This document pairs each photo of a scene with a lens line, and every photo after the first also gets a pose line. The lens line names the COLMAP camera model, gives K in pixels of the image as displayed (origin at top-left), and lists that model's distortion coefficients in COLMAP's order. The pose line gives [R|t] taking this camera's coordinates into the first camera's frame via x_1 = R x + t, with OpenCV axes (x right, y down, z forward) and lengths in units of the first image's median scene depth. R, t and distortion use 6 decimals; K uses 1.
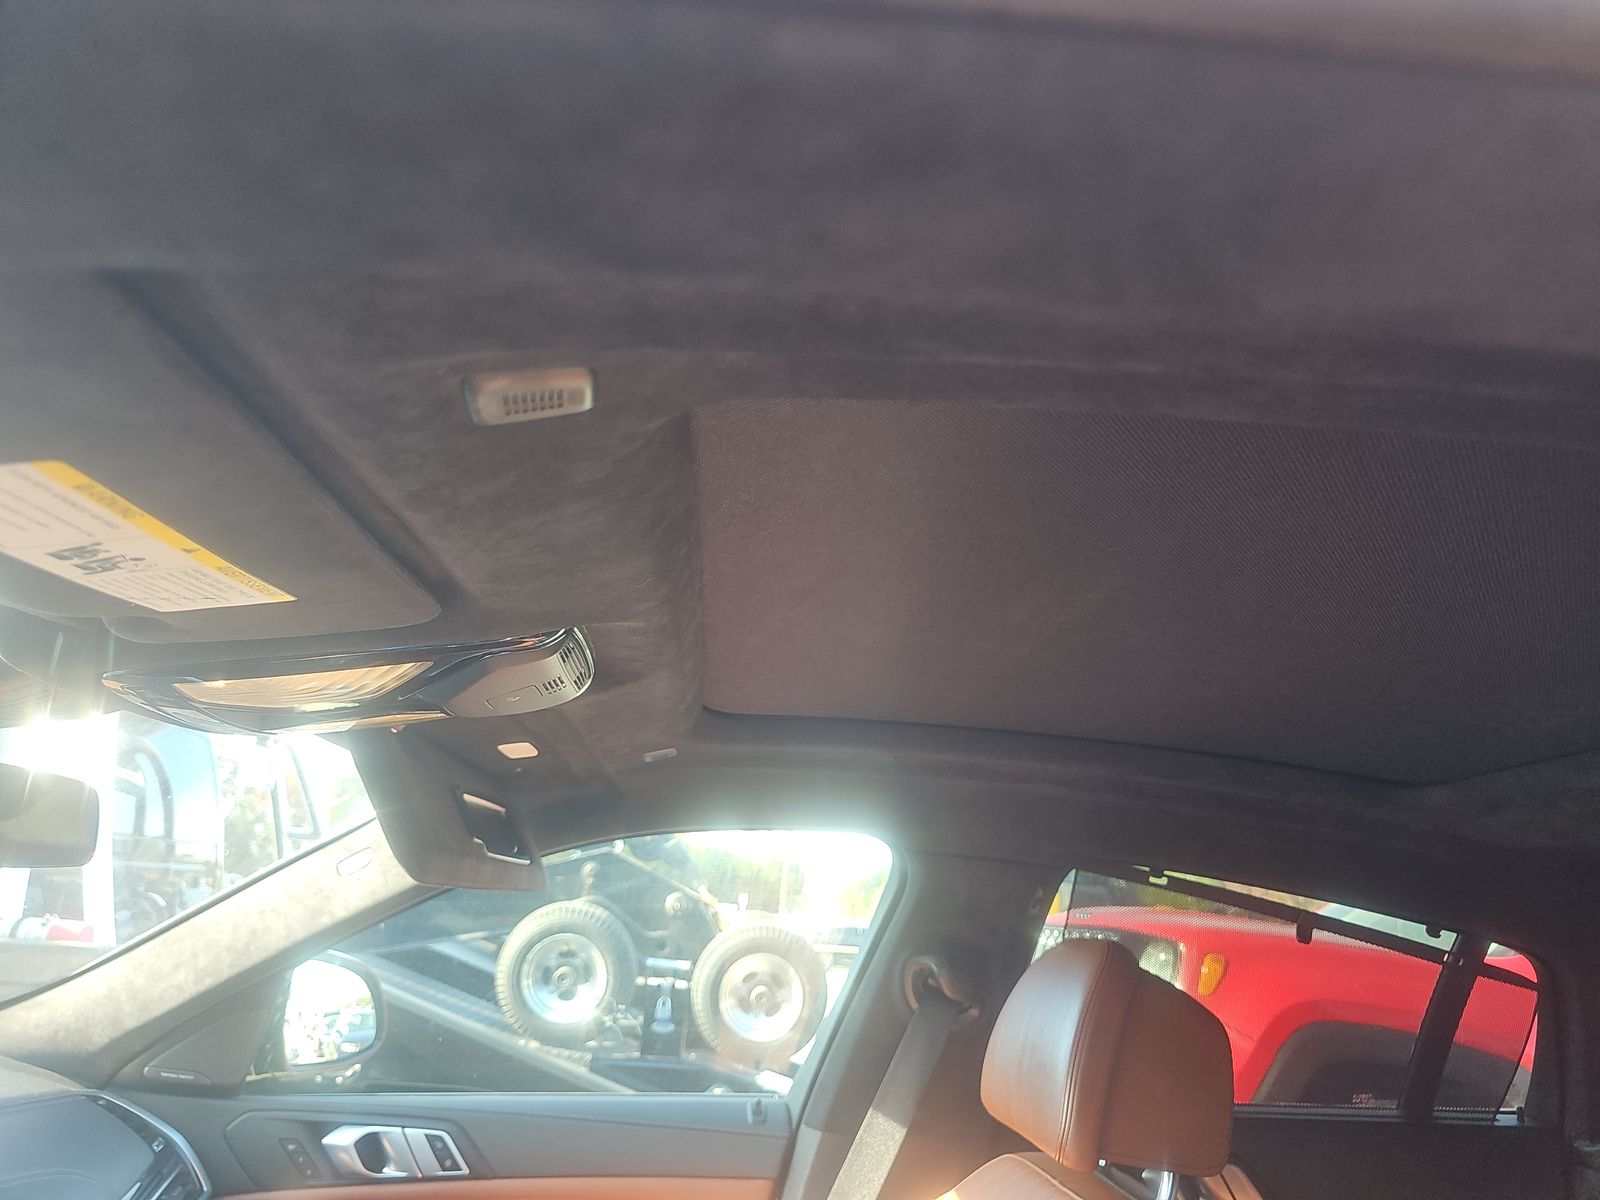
lens RADIAL K [[1070.3, 0, 800.0], [0, 1070.3, 595.6], [0, 0, 1]] dist [0.002601, -0.004279]
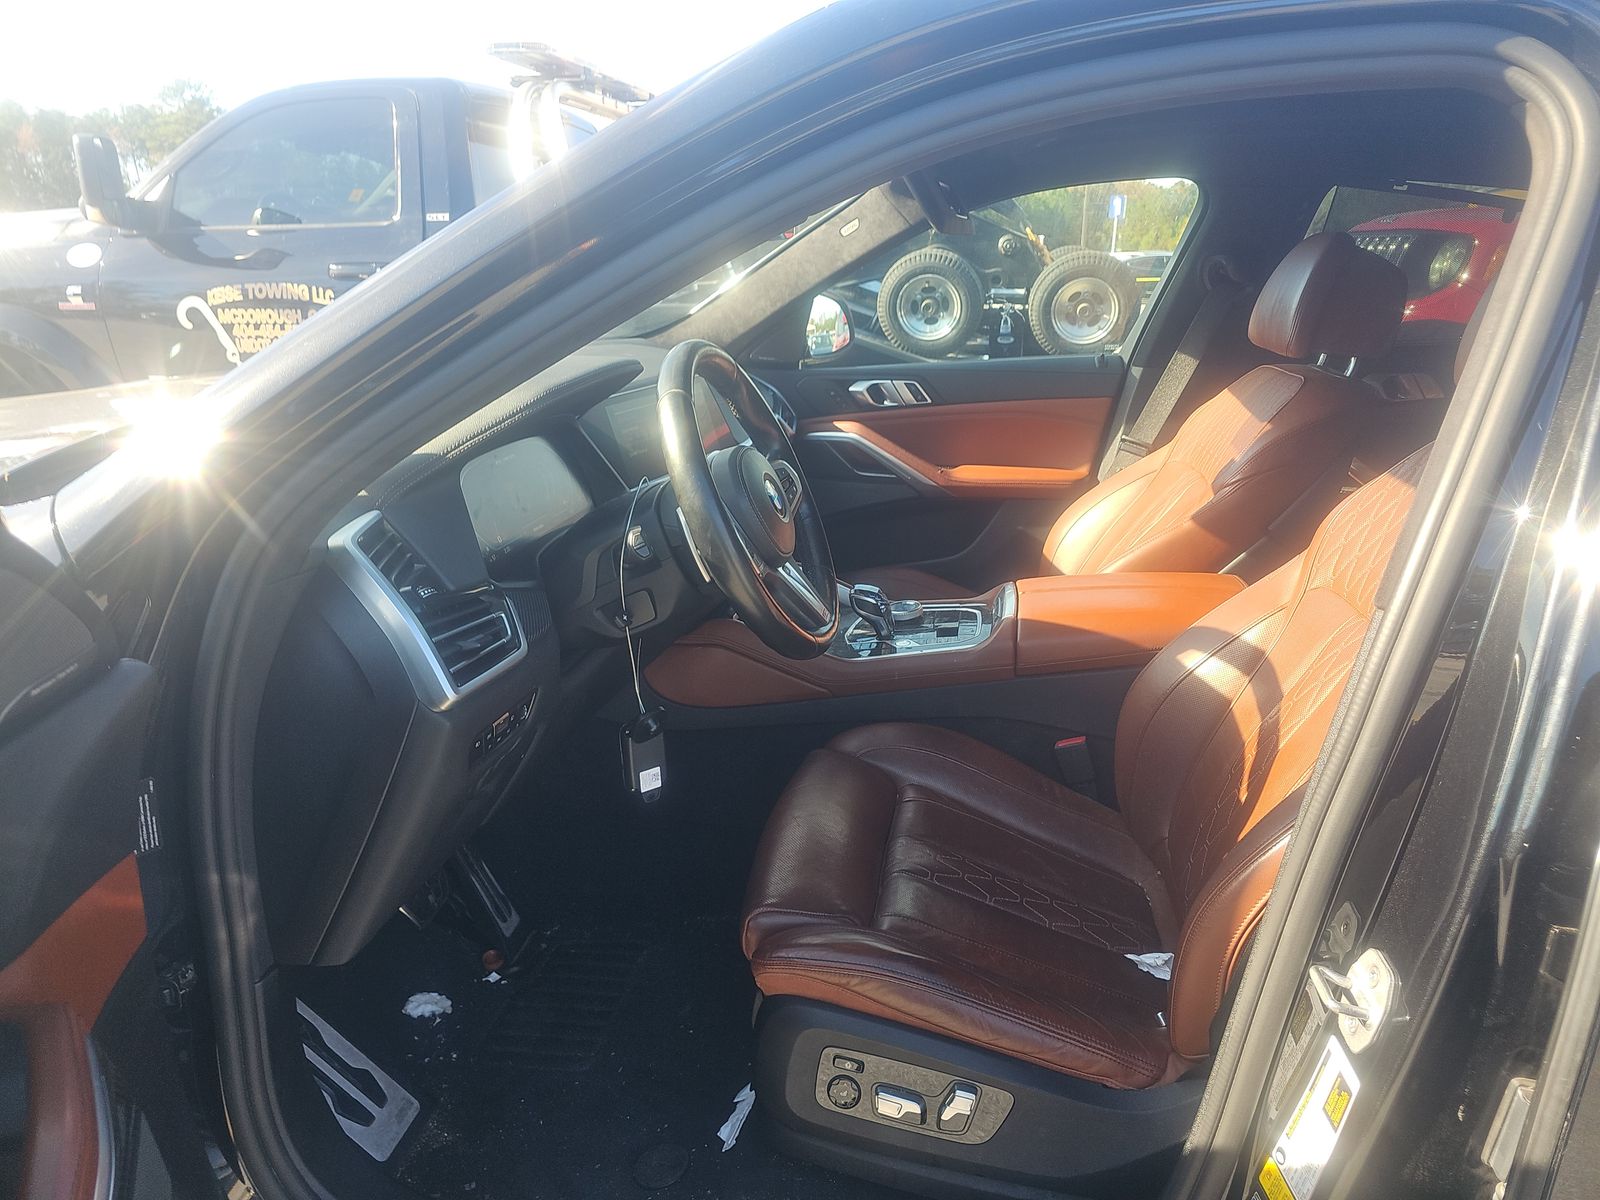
lens RADIAL K [[1070.3, 0, 794.2], [0, 1070.3, 596.3], [0, 0, 1]] dist [0.002601, -0.004279]
pose [[0.961796, 0.000502, -0.273765, -0.020127], [0.151889, 0.830995, 0.535142, -0.072405], [0.227766, -0.556279, 0.799172, -0.270557]]
